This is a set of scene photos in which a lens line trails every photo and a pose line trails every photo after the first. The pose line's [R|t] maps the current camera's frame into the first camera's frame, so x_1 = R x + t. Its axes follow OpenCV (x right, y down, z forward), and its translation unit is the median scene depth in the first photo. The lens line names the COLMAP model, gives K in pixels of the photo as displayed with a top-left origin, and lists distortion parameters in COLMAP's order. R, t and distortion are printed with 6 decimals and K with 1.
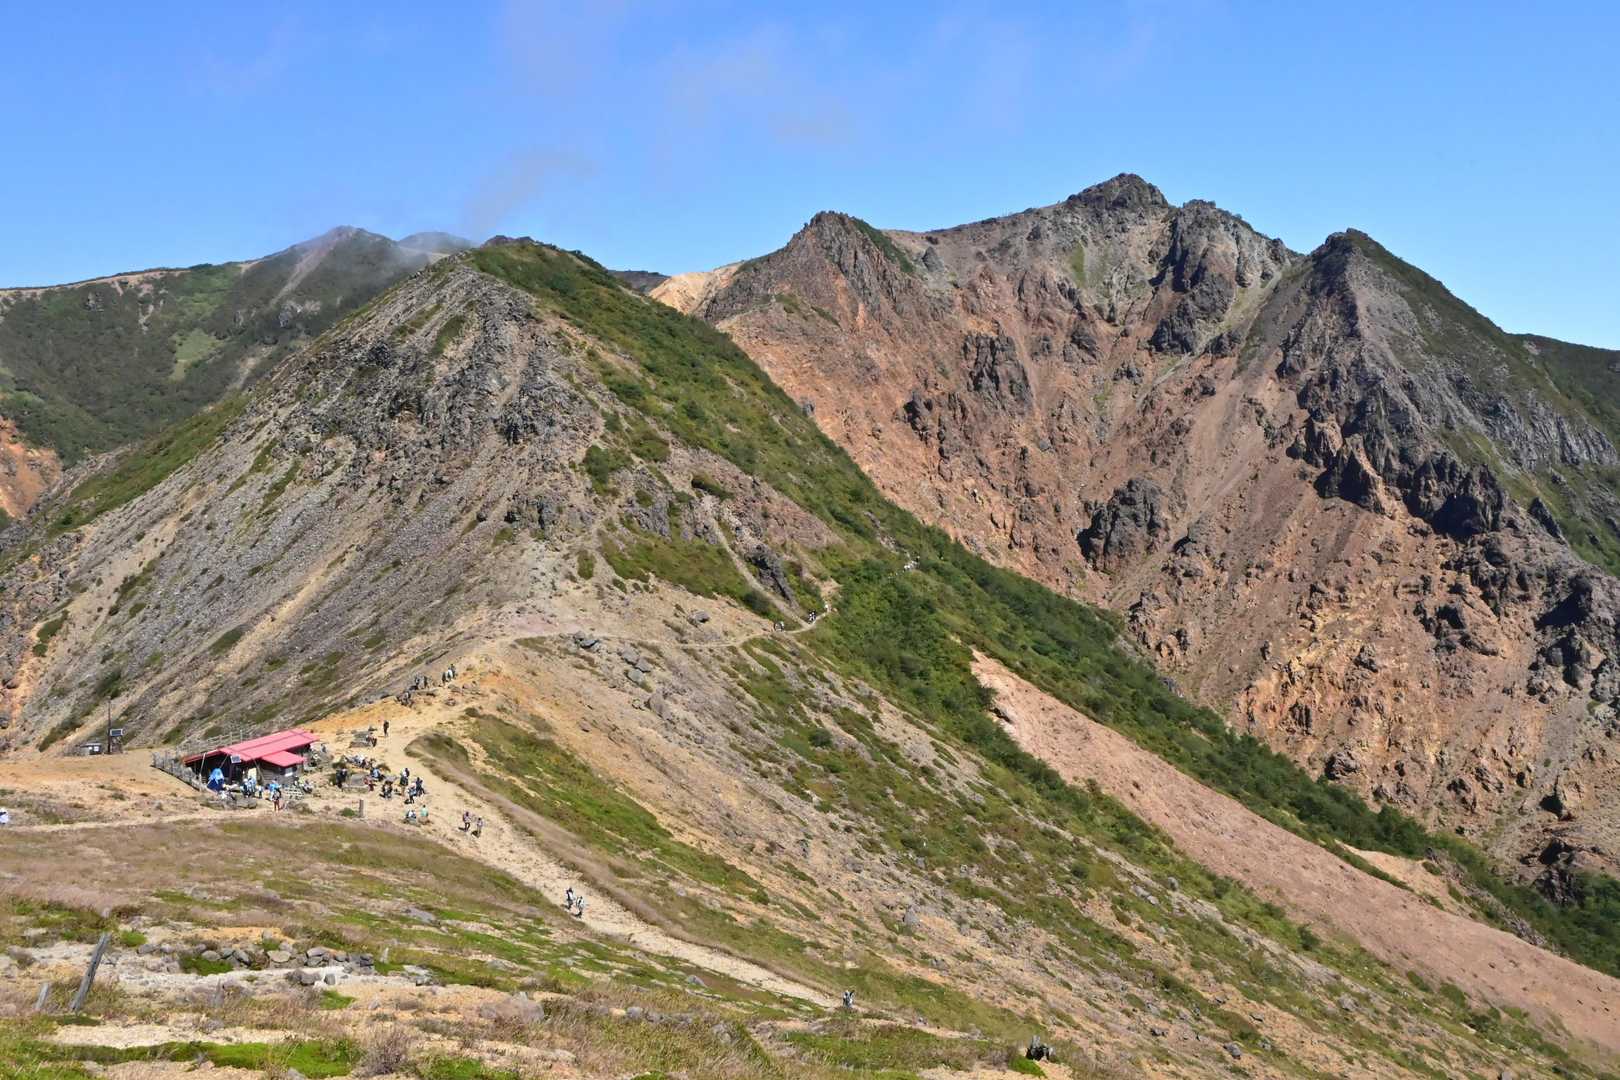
lens RADIAL K [[1740.8, 0, 810.0], [0, 1740.8, 540.0], [0, 0, 1]] dist [-0.016021, 0.029462]
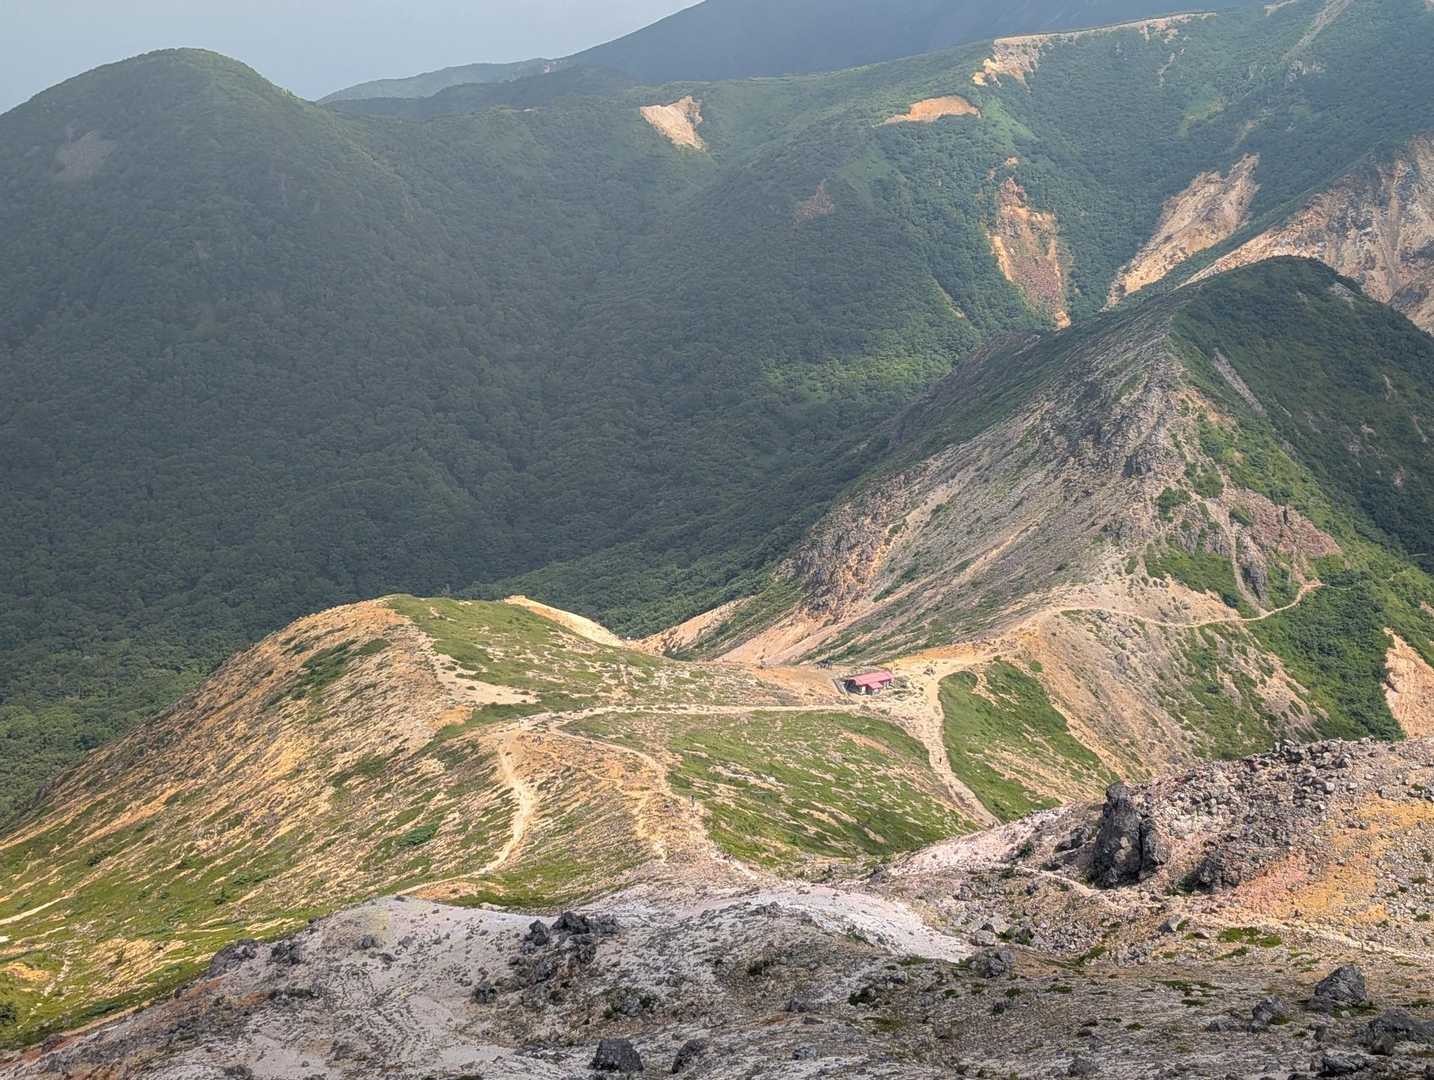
lens RADIAL K [[2141.2, 0, 717.0], [0, 2141.2, 540.0], [0, 0, 1]] dist [0.008565, -0.023269]
pose [[0.813324, 0.175915, -0.554579, 0.591770], [-0.072572, 0.976424, 0.203296, -0.340775], [0.577267, -0.125098, 0.806916, -0.831412]]
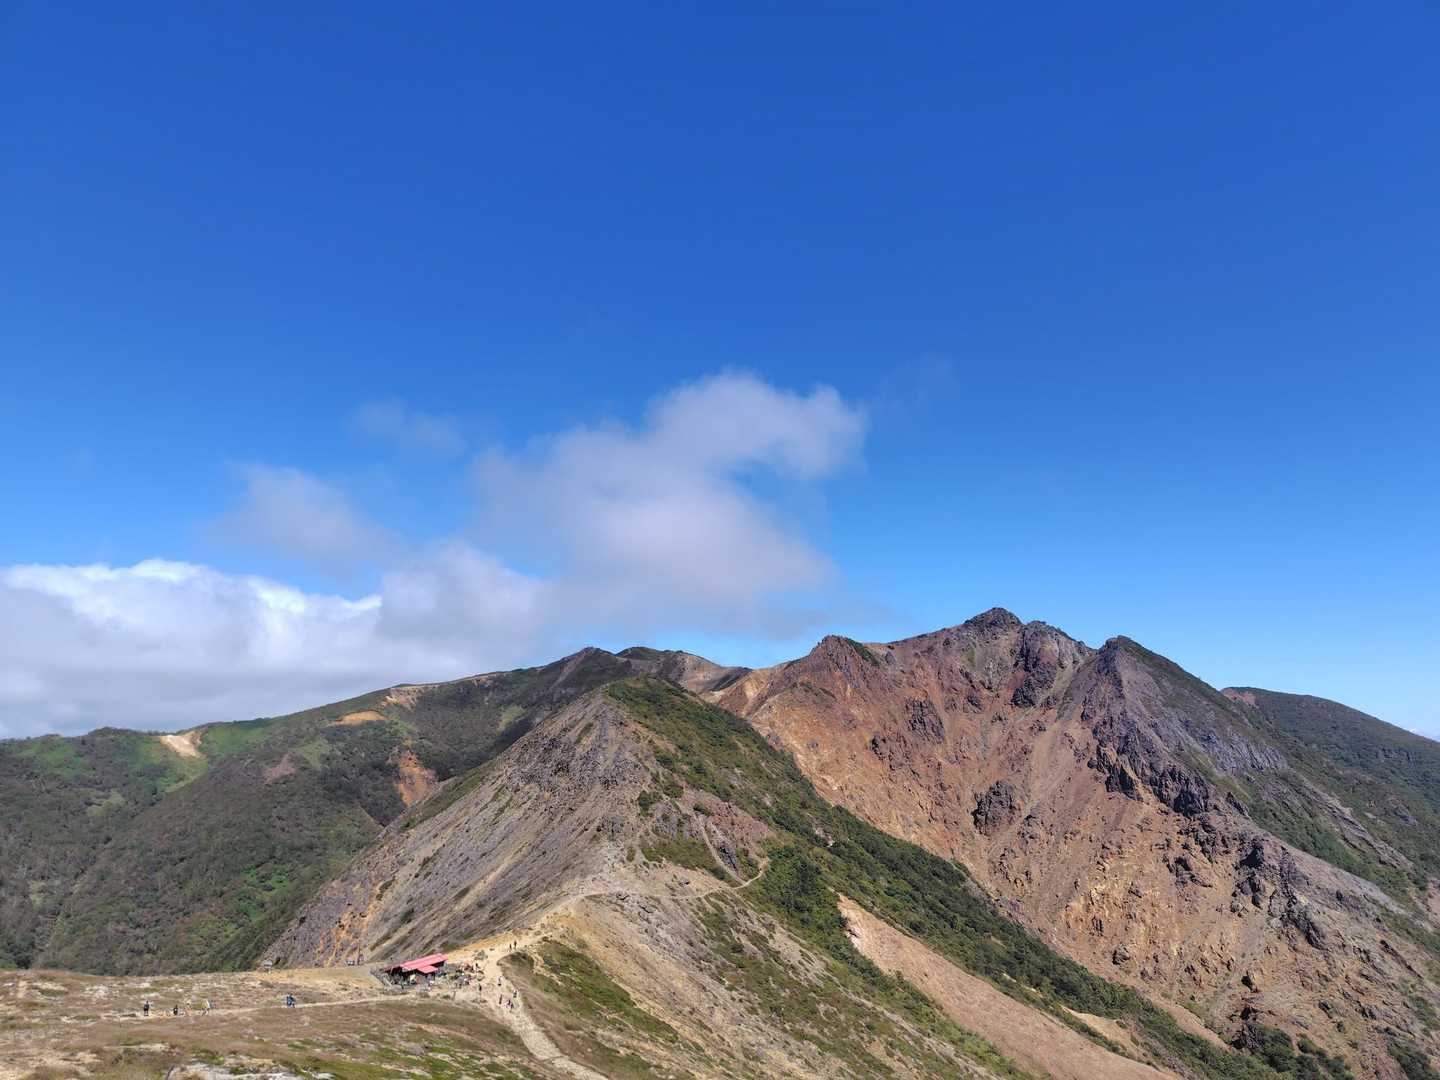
lens RADIAL K [[947.6, 0, 735.3], [0, 947.6, 546.2], [0, 0, 1]] dist [0.054324, -0.077619]
pose [[0.991572, -0.042974, -0.122219, 0.112145], [0.009421, 0.964803, -0.262805, -0.030661], [0.129211, 0.259439, 0.957077, -0.115022]]
